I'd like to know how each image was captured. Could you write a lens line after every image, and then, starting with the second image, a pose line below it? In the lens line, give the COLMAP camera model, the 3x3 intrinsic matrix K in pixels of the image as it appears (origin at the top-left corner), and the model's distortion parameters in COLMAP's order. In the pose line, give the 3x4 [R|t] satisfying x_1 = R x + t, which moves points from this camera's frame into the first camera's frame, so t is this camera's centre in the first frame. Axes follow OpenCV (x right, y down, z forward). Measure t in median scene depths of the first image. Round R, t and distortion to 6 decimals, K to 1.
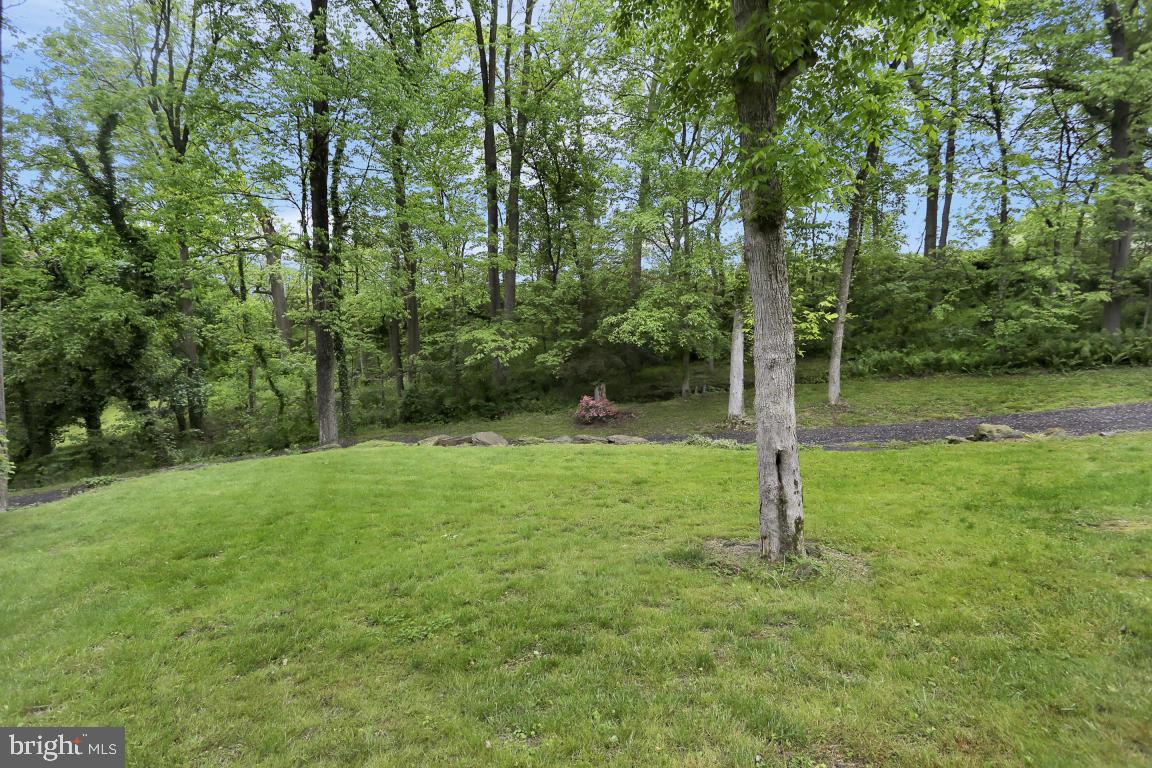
lens RADIAL K [[544.3, 0, 576.0], [0, 544.3, 384.0], [0, 0, 1]] dist [-0.006683, -0.000063]
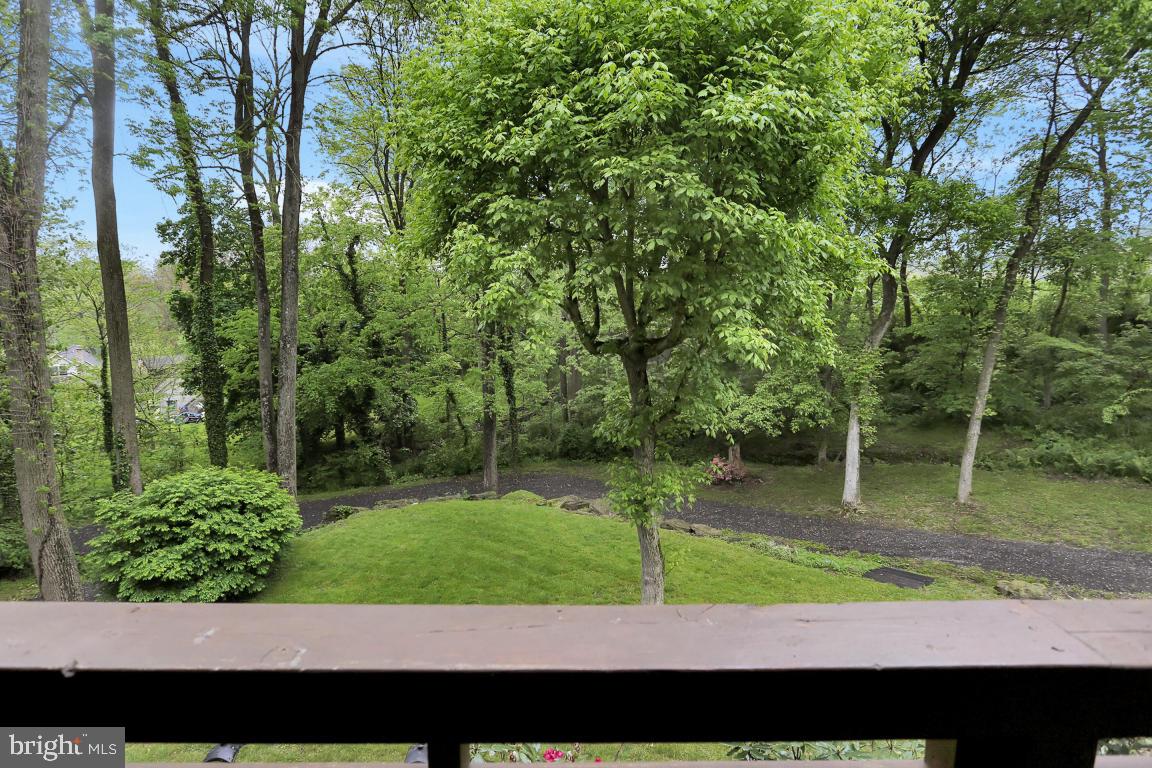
lens RADIAL K [[607.9, 0, 576.0], [0, 607.9, 384.0], [0, 0, 1]] dist [-0.019294, 0.010912]
pose [[0.934412, 0.053410, -0.352167, 0.194735], [-0.040439, 0.998209, 0.044091, -0.183500], [0.353891, -0.026958, 0.934898, -0.218676]]
